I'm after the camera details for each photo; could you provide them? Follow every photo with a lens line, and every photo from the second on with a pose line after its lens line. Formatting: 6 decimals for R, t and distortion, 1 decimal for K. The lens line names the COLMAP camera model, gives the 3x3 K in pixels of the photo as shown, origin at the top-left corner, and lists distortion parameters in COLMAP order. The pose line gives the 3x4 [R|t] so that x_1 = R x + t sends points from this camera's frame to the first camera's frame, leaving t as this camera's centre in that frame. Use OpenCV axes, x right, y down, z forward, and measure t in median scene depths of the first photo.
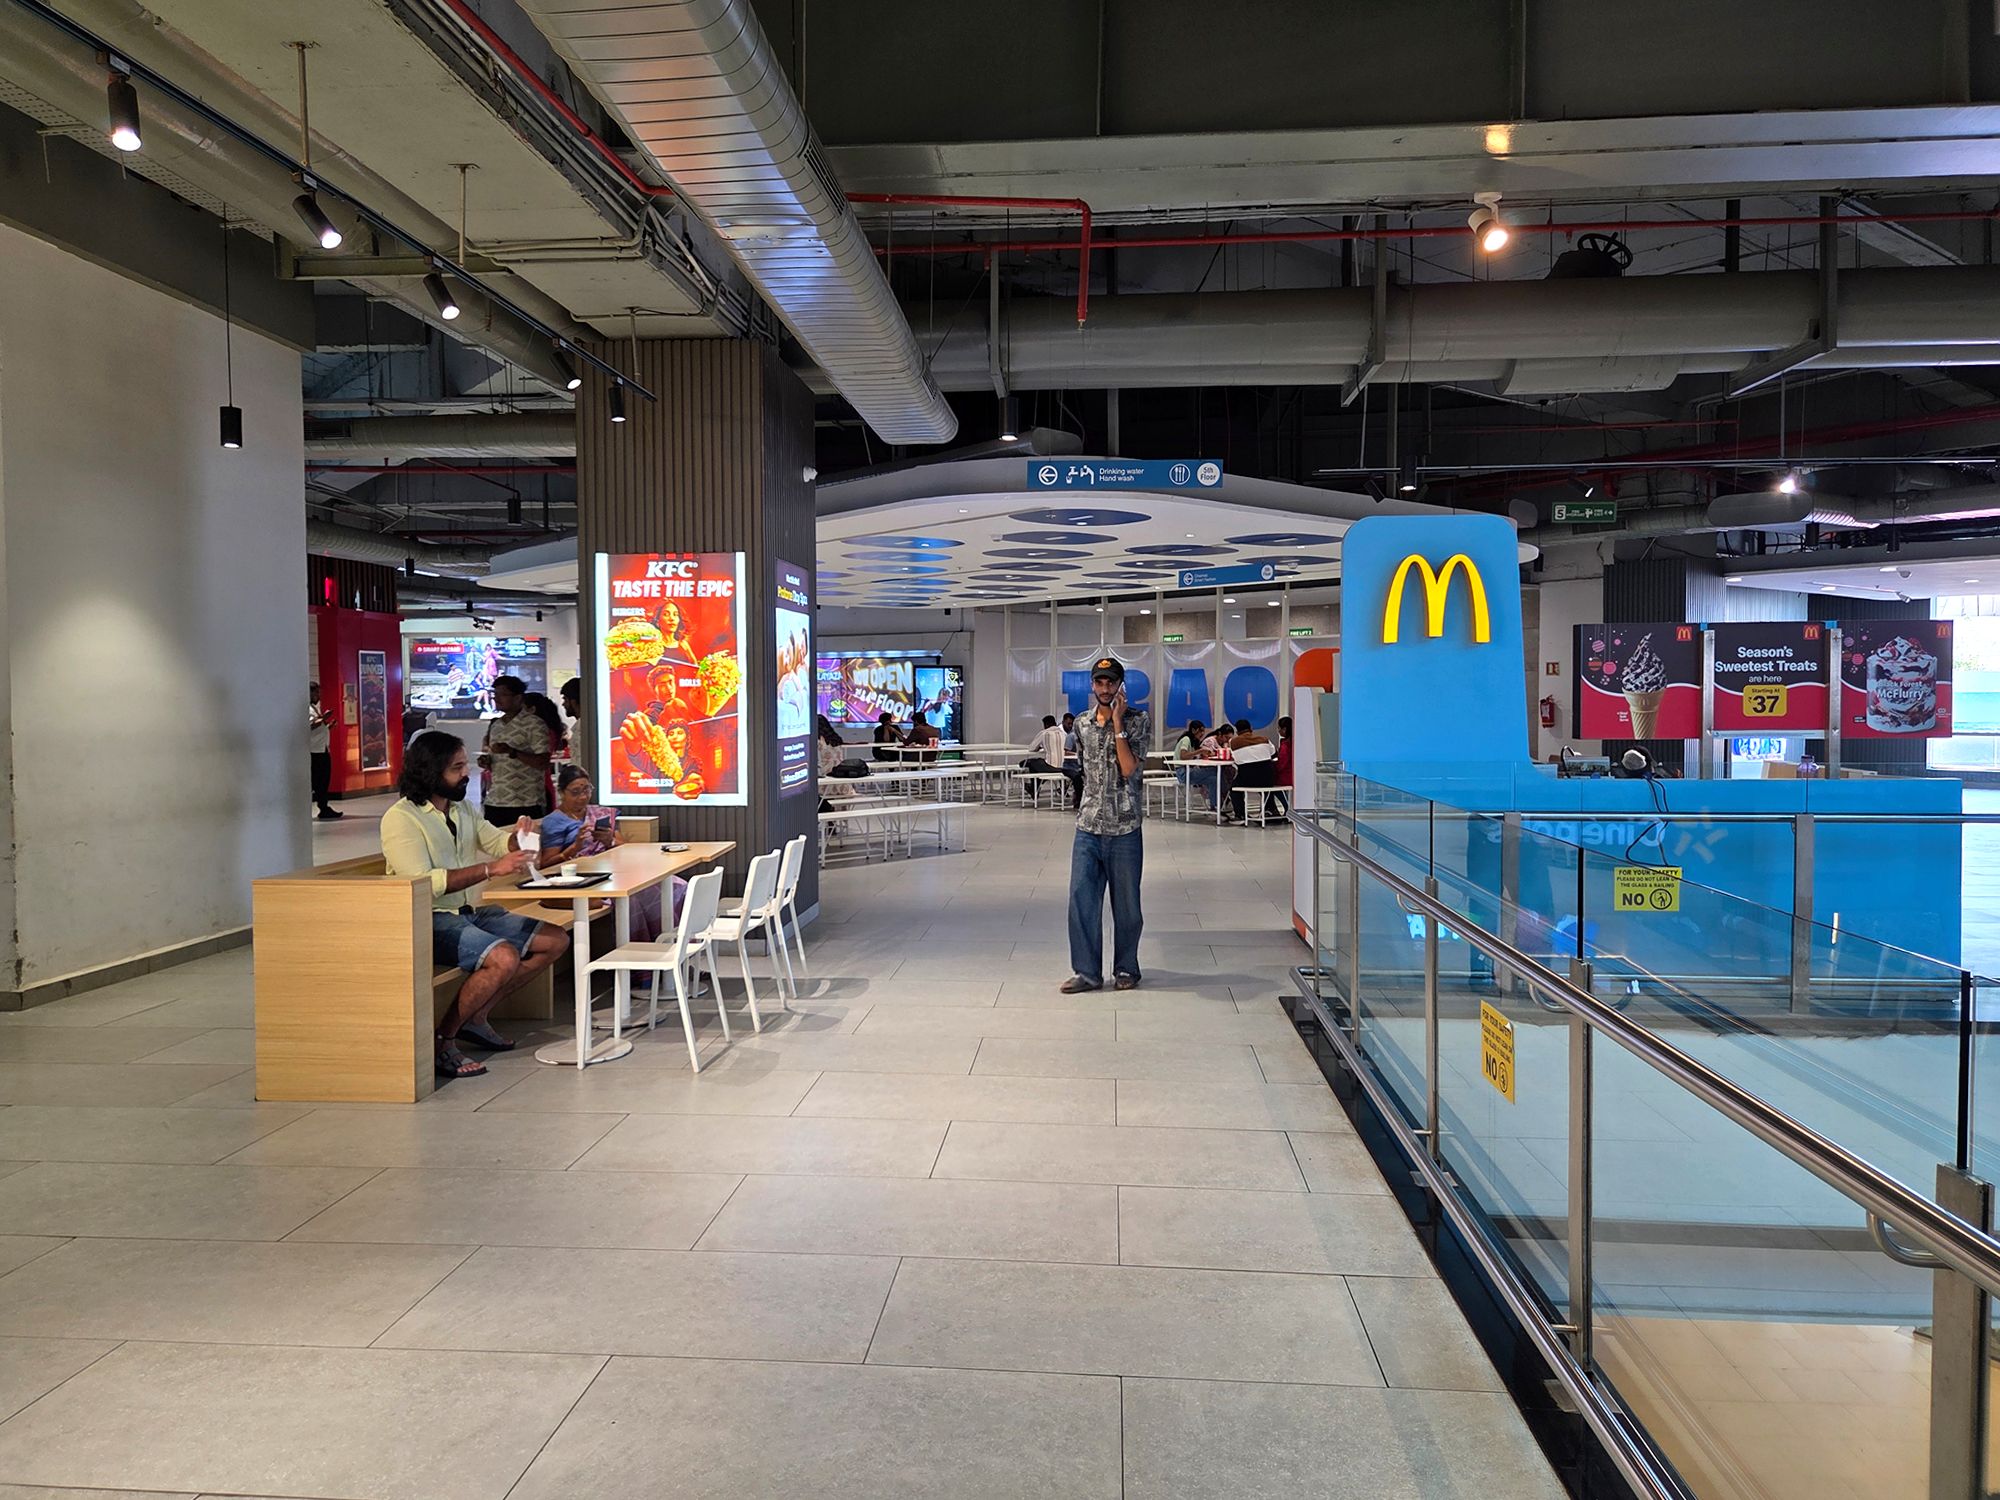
lens RADIAL K [[1404.5, 0, 1000.0], [0, 1404.5, 750.0], [0, 0, 1]] dist [0.089853, -0.078290]
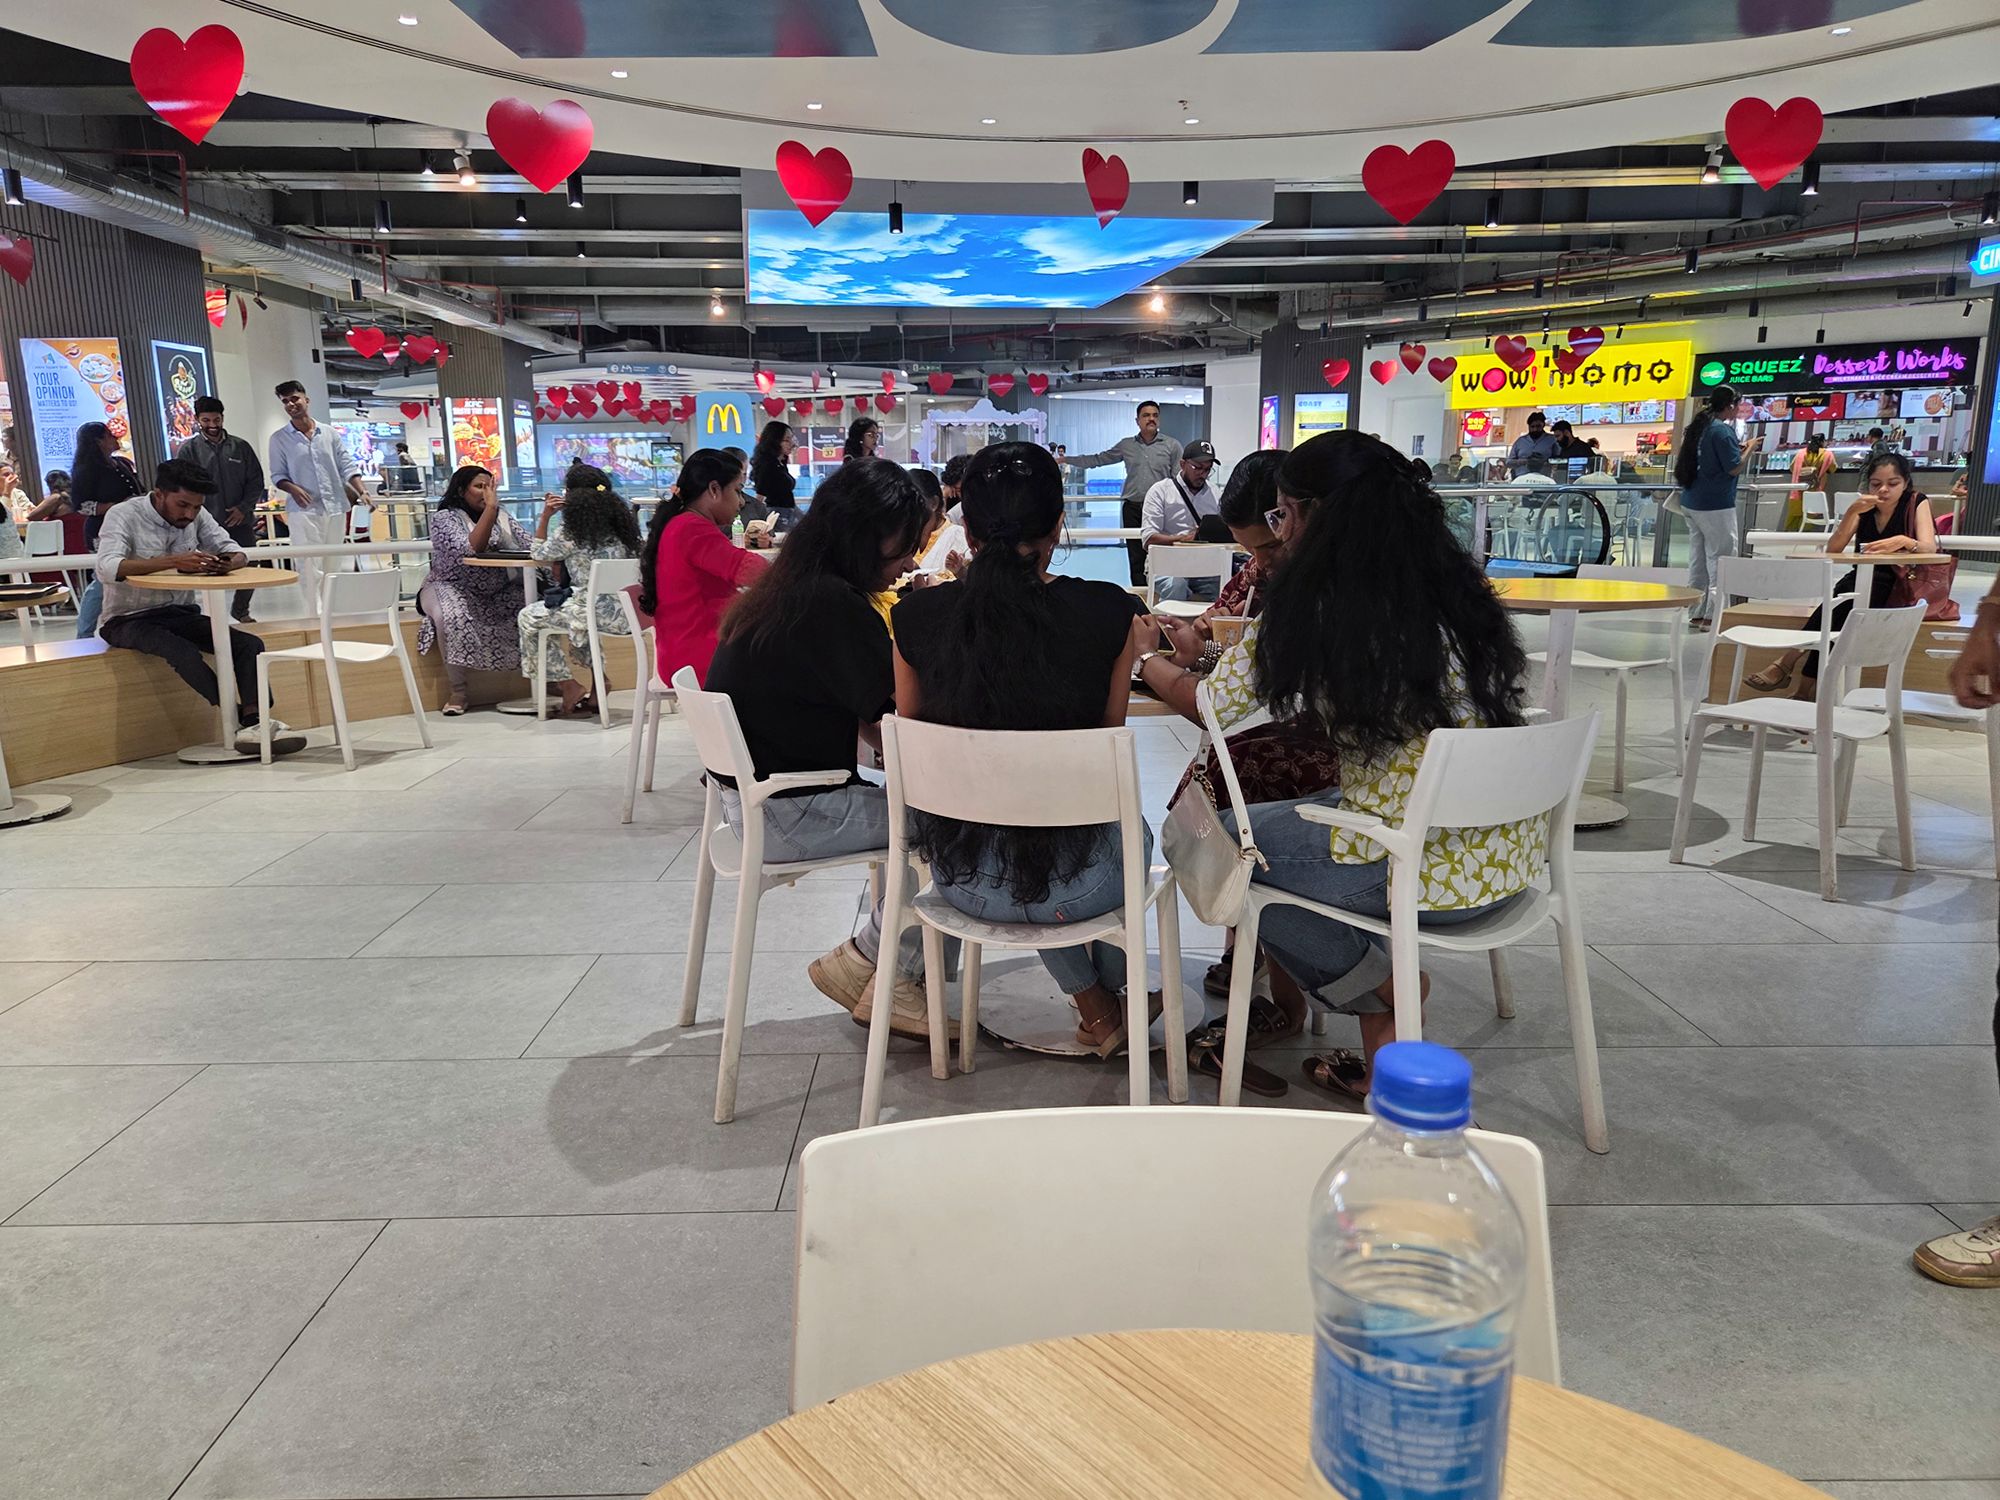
lens RADIAL K [[1390.8, 0, 976.8], [0, 1390.8, 750.1], [0, 0, 1]] dist [0.088062, -0.075796]
pose [[0.996444, -0.020462, 0.081733, 0.437459], [0.007666, 0.988058, 0.153894, 0.107664], [-0.083906, -0.152720, 0.984701, -1.638769]]
